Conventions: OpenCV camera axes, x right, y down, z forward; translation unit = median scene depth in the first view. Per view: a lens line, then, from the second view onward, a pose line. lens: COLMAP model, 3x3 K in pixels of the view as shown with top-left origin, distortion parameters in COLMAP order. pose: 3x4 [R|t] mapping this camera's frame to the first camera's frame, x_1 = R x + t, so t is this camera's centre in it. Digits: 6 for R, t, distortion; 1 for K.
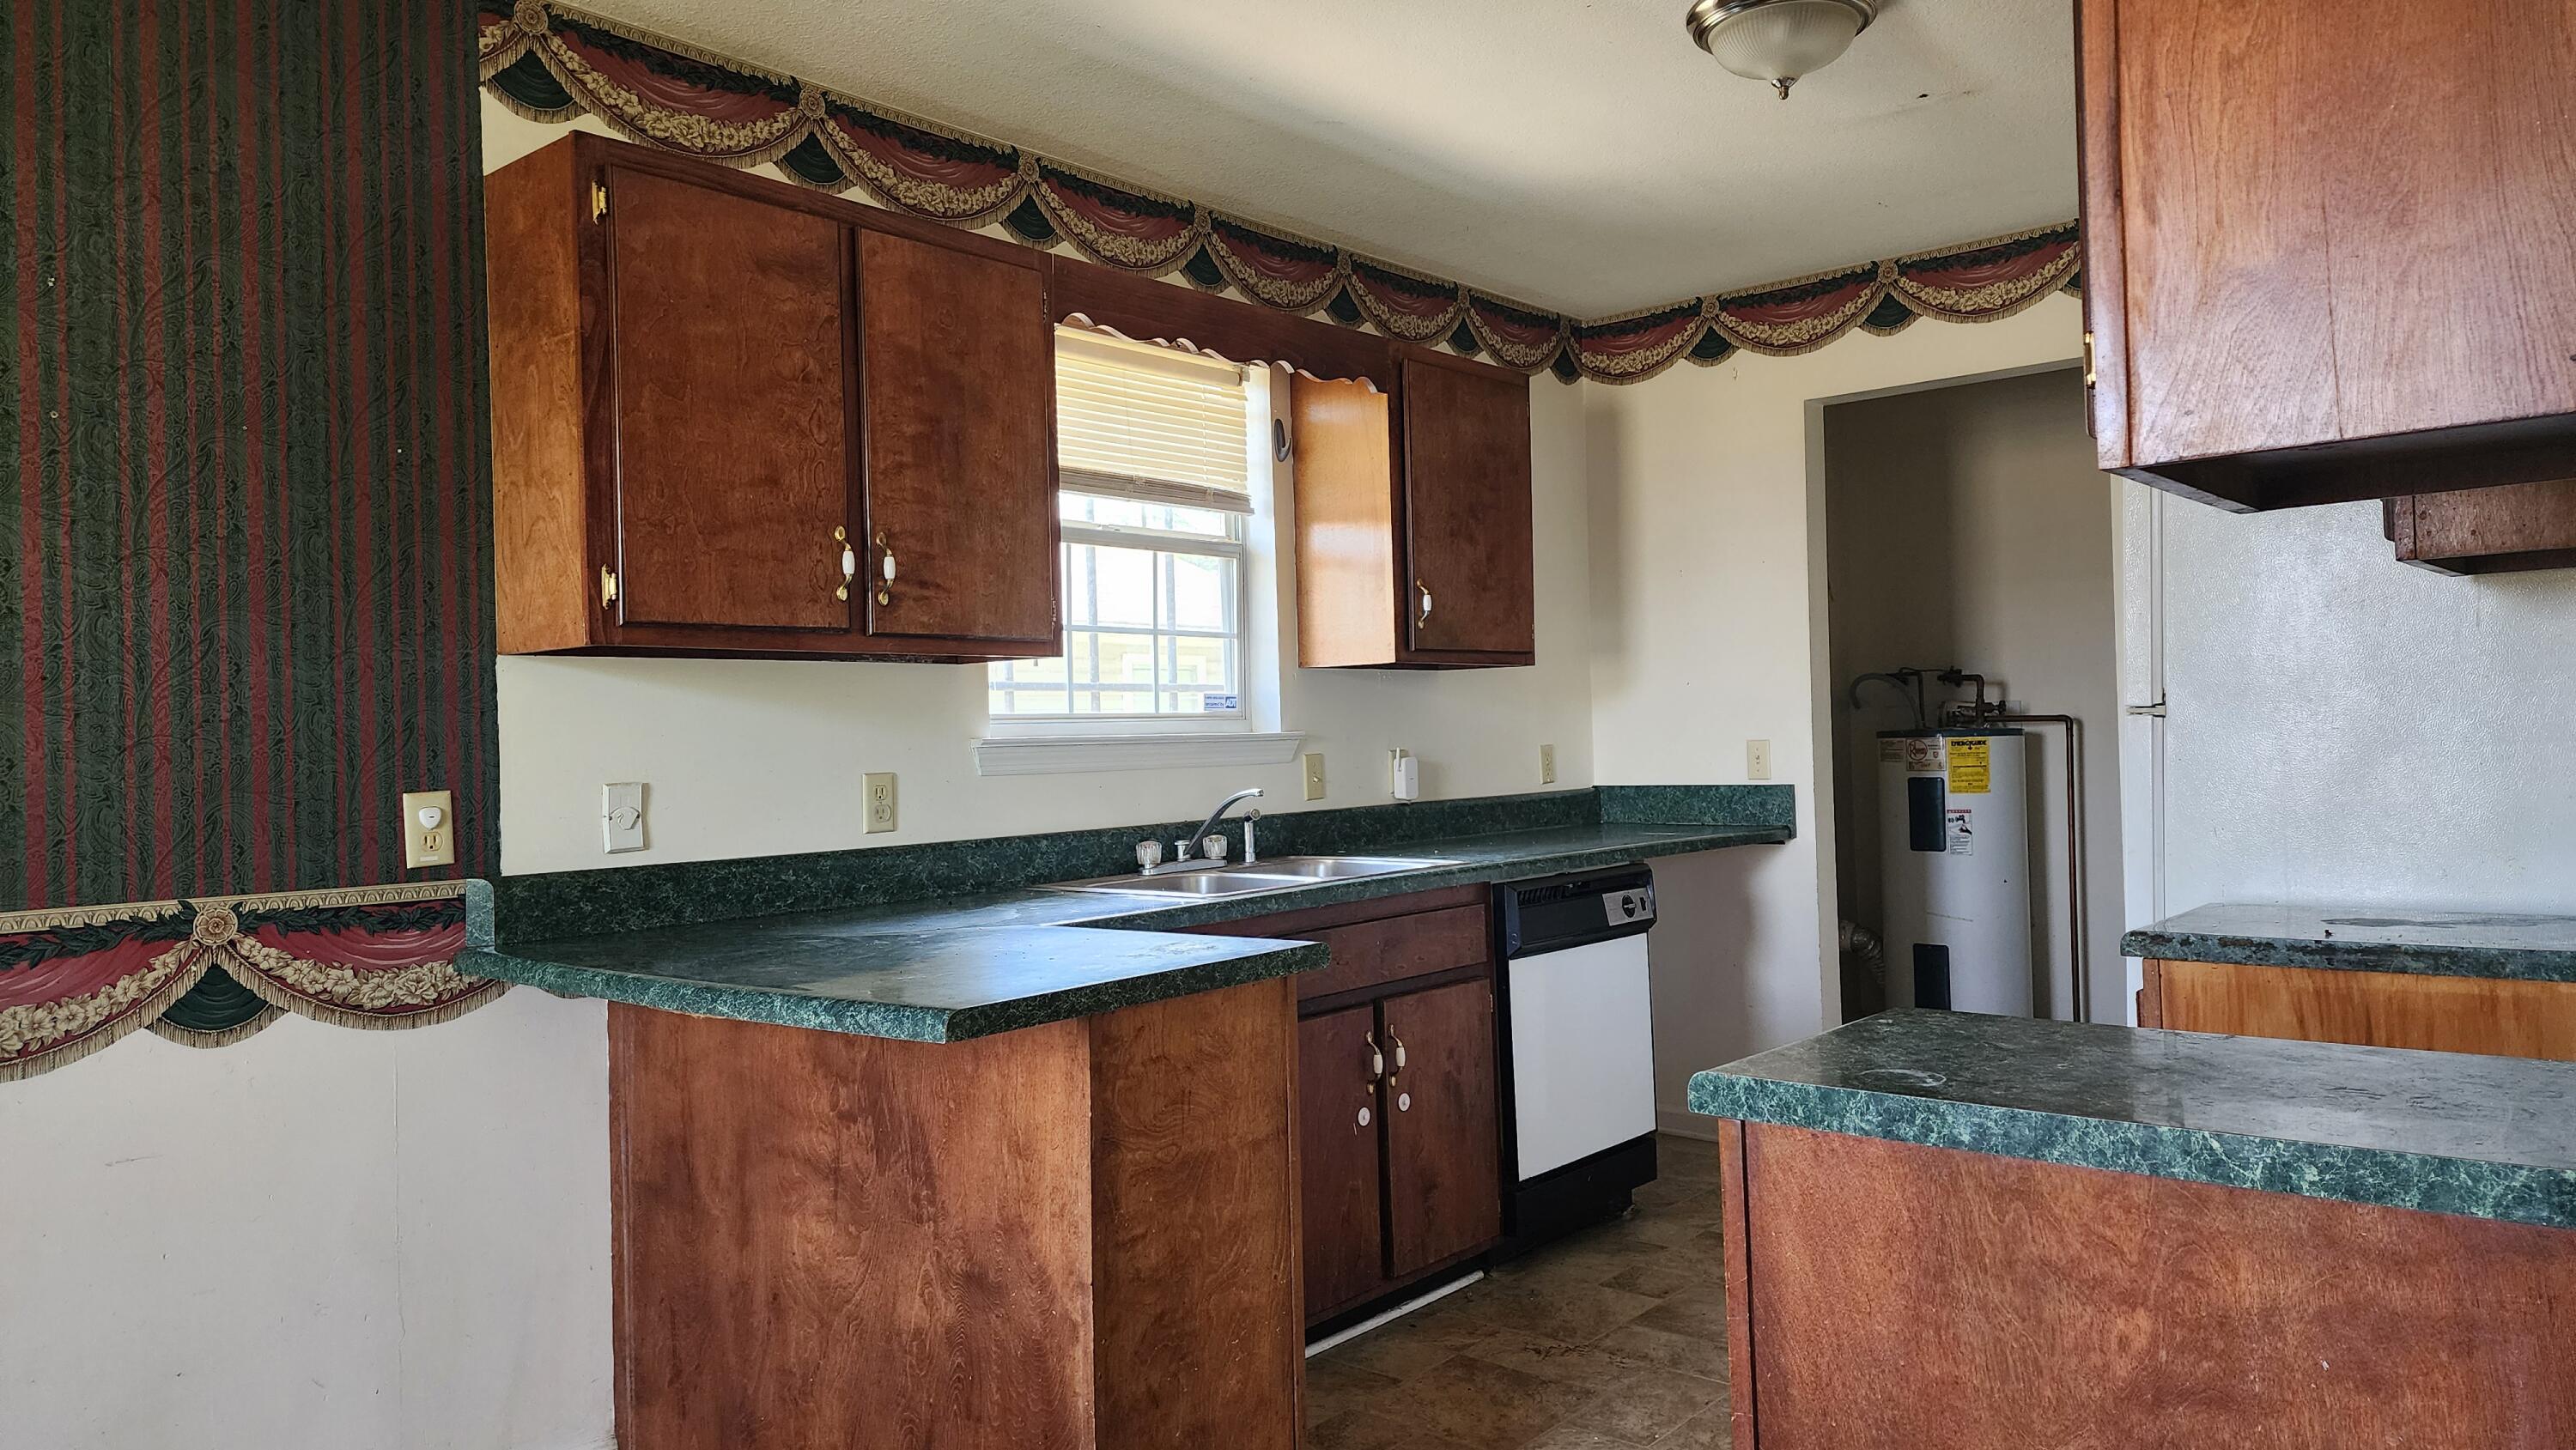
lens RADIAL K [[1693.7, 0, 1283.7], [0, 1693.7, 712.0], [0, 0, 1]] dist [0.118622, -0.099608]
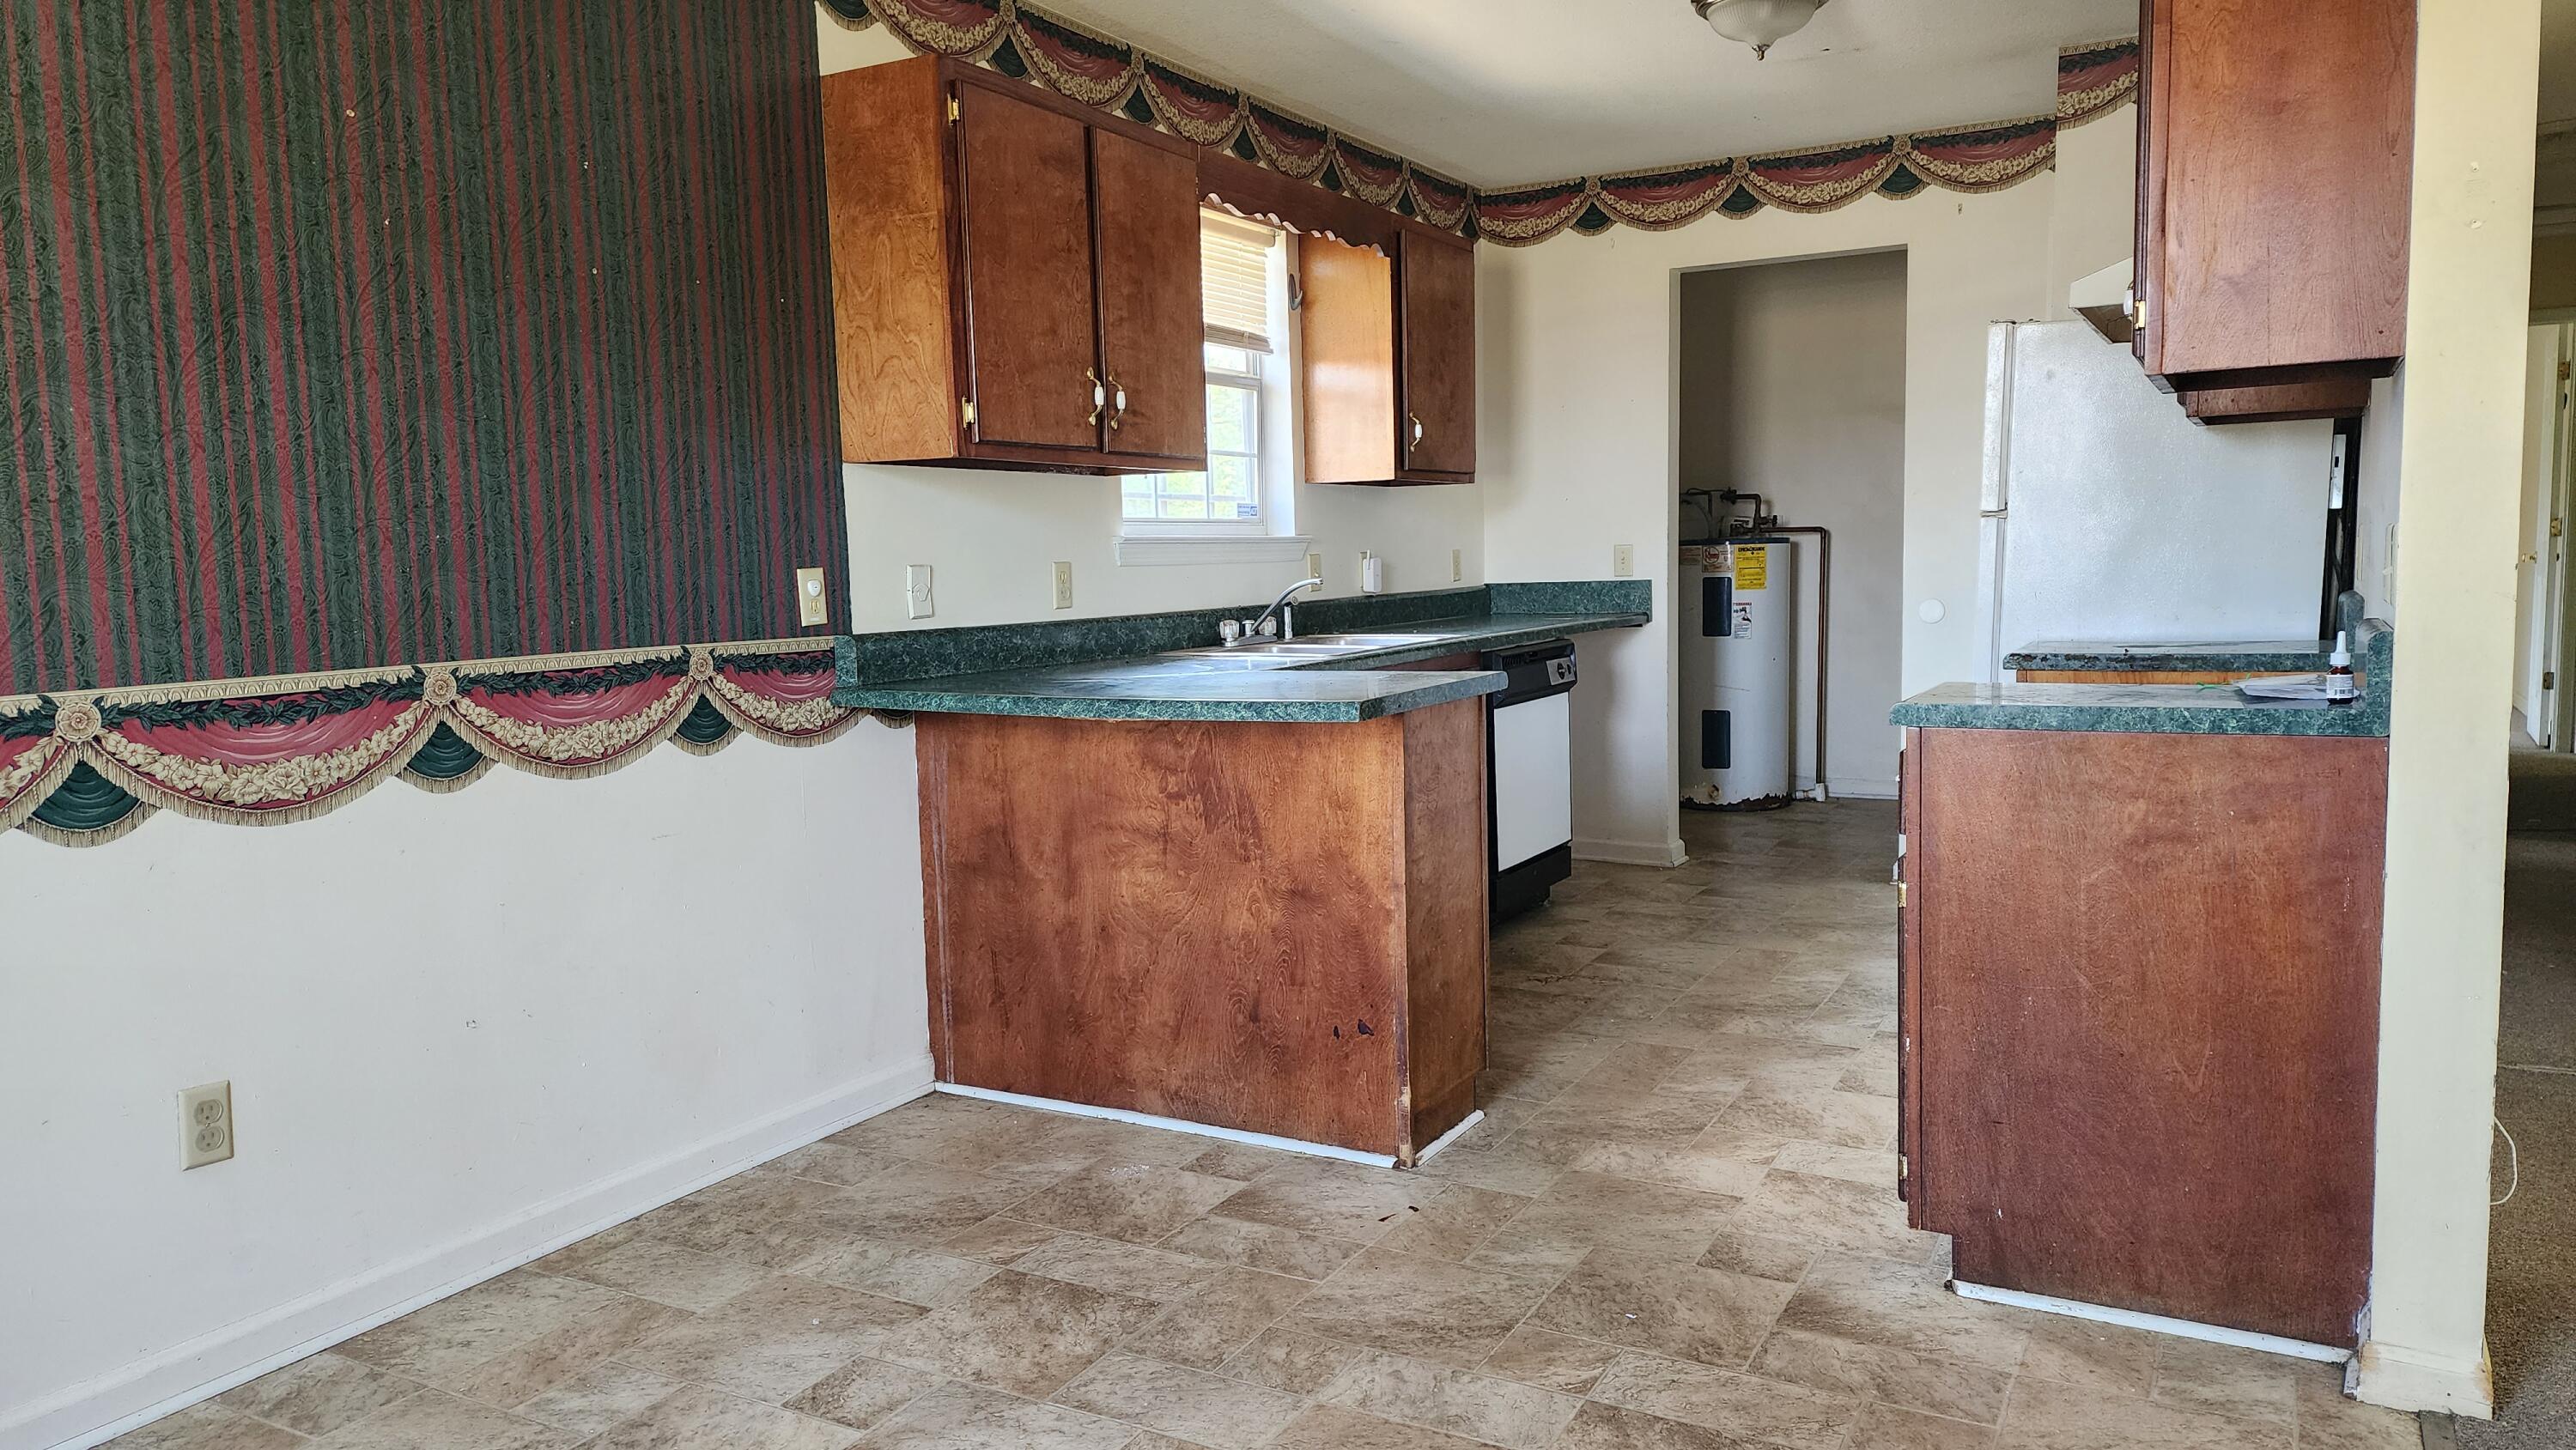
lens RADIAL K [[1693.7, 0, 1283.7], [0, 1693.7, 712.0], [0, 0, 1]] dist [0.118622, -0.099608]
pose [[0.980157, -0.015860, 0.197589, -0.370485], [-0.004867, 0.994568, 0.103977, 0.016645], [-0.198165, -0.102876, 0.974755, -0.315796]]
